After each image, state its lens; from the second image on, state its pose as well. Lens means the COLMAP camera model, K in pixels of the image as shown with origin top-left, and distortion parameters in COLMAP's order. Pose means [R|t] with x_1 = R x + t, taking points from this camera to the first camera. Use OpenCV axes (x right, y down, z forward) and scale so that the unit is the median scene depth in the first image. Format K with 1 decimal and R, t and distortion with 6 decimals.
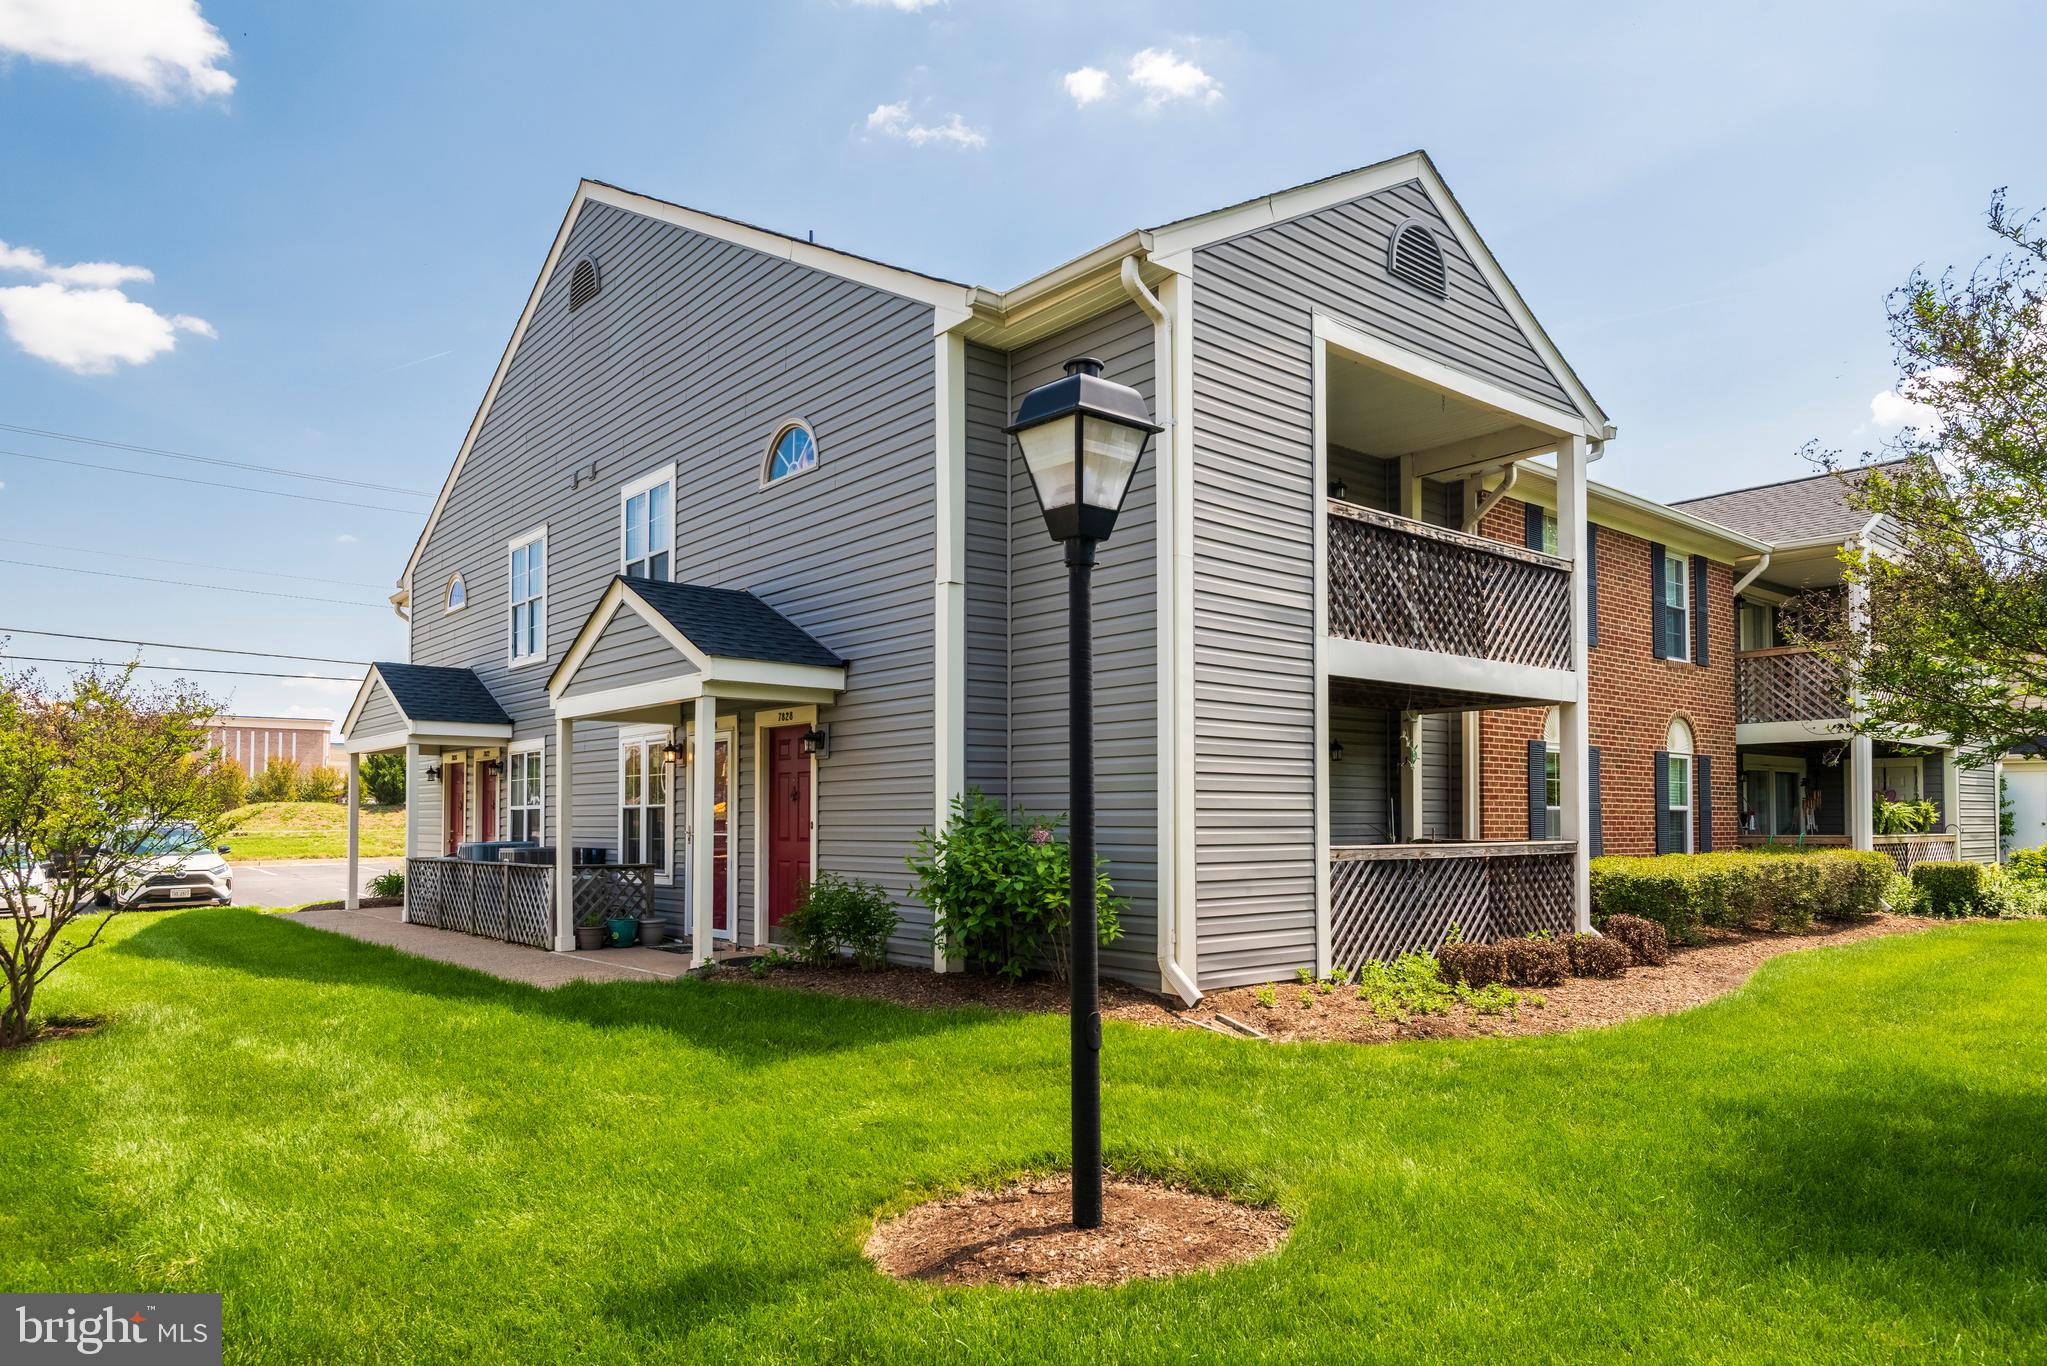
lens RADIAL K [[1267.7, 0, 1056.4], [0, 1267.7, 780.9], [0, 0, 1]] dist [0.001646, 0.000052]
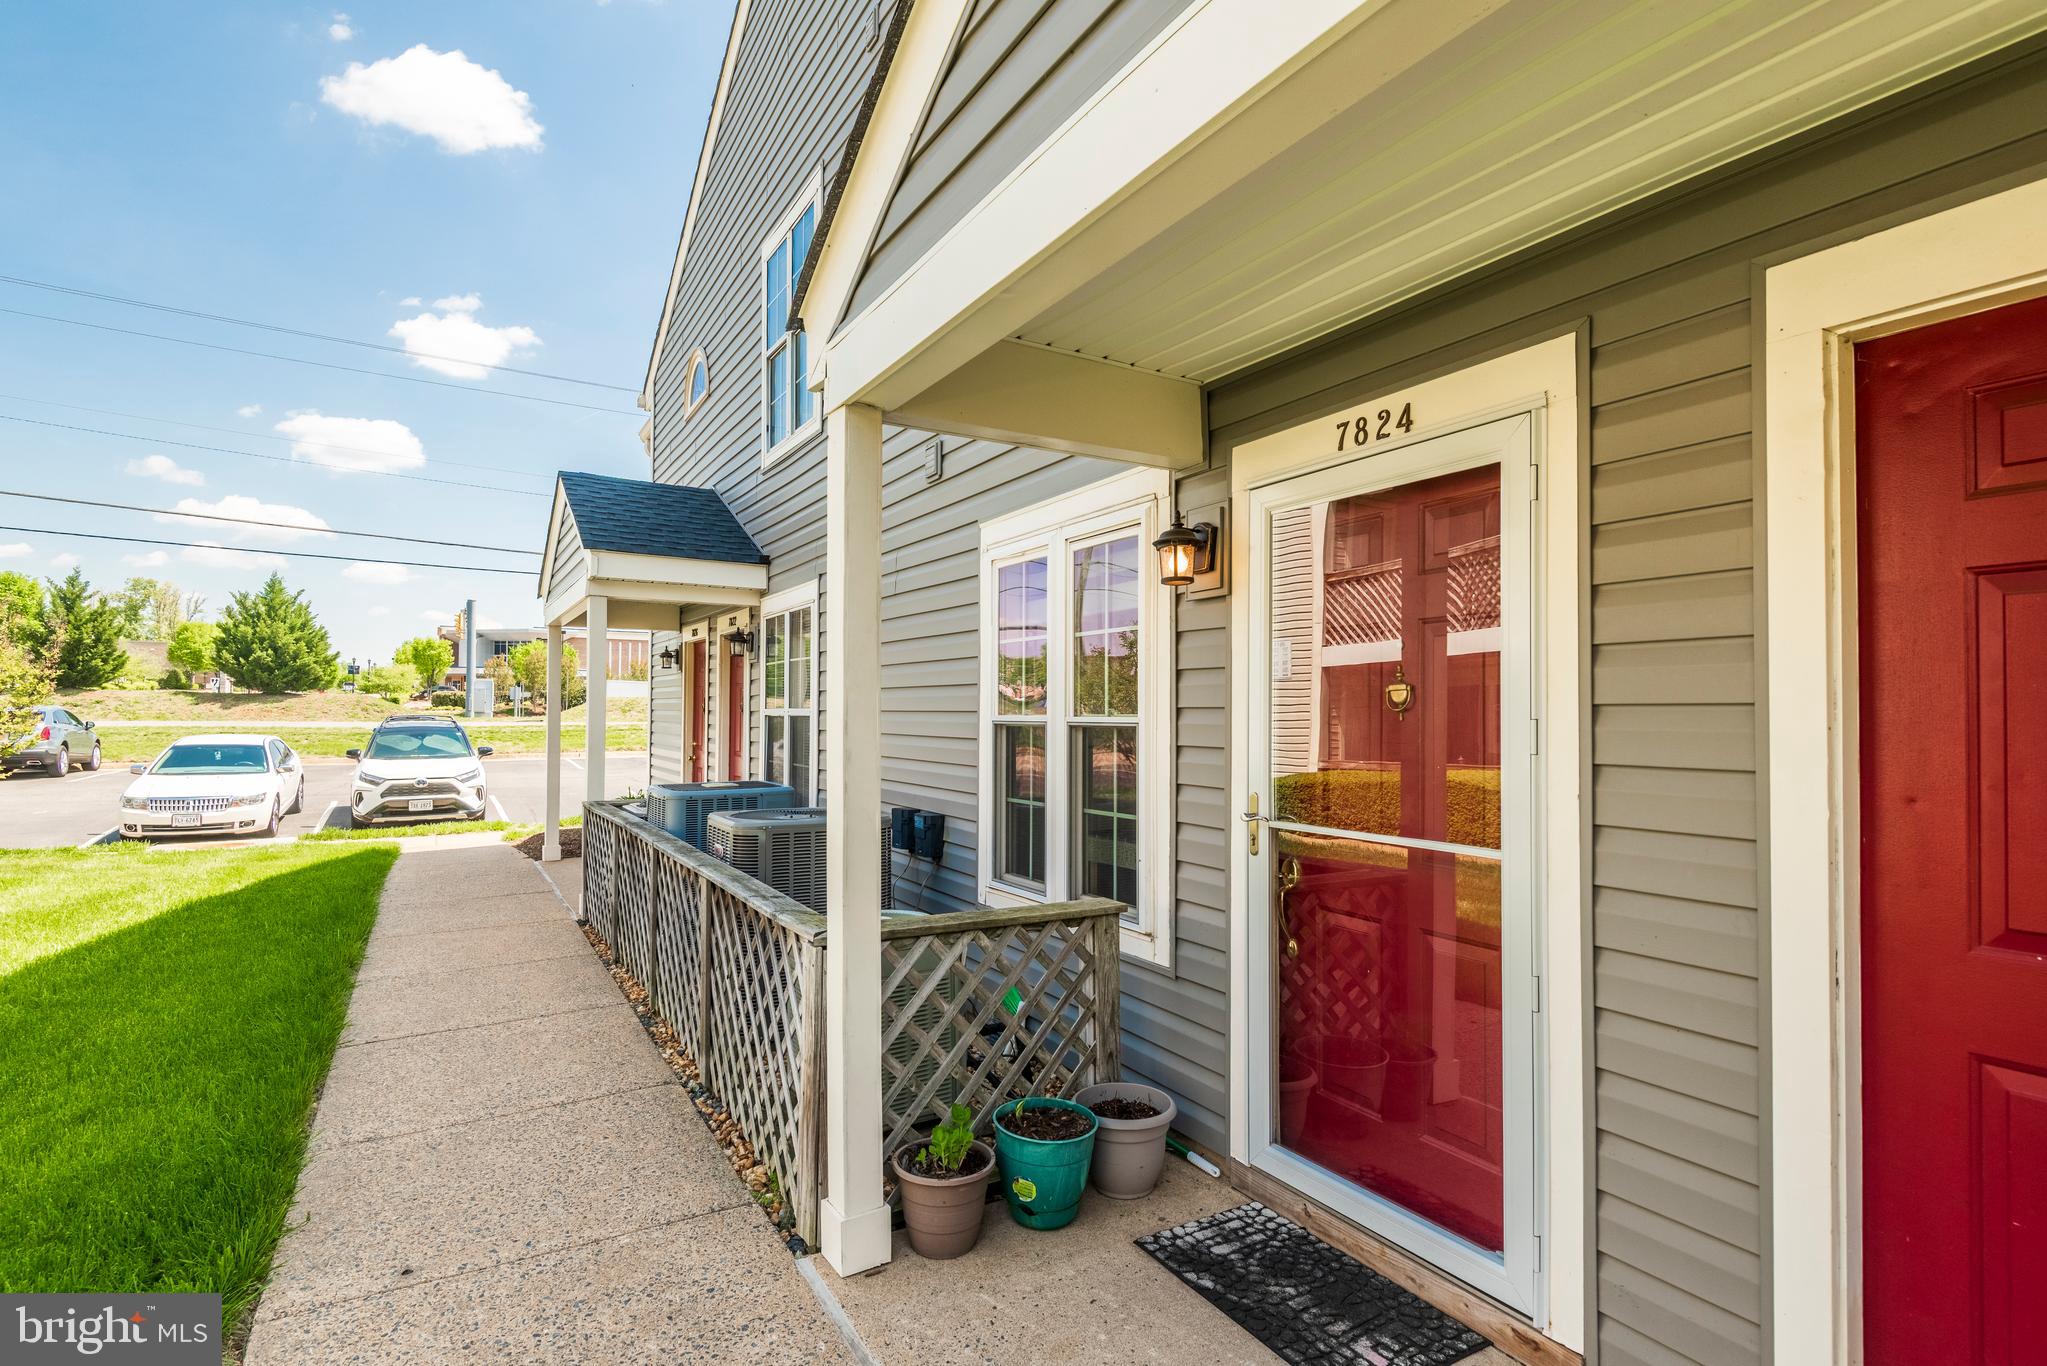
lens RADIAL K [[1018.5, 0, 1025.4], [0, 1018.5, 693.4], [0, 0, 1]] dist [0.002645, 0.000254]
pose [[0.979522, 0.005390, -0.201267, -0.224931], [-0.003170, 0.999931, 0.011349, 0.007615], [0.201314, -0.010479, 0.979471, 0.579191]]
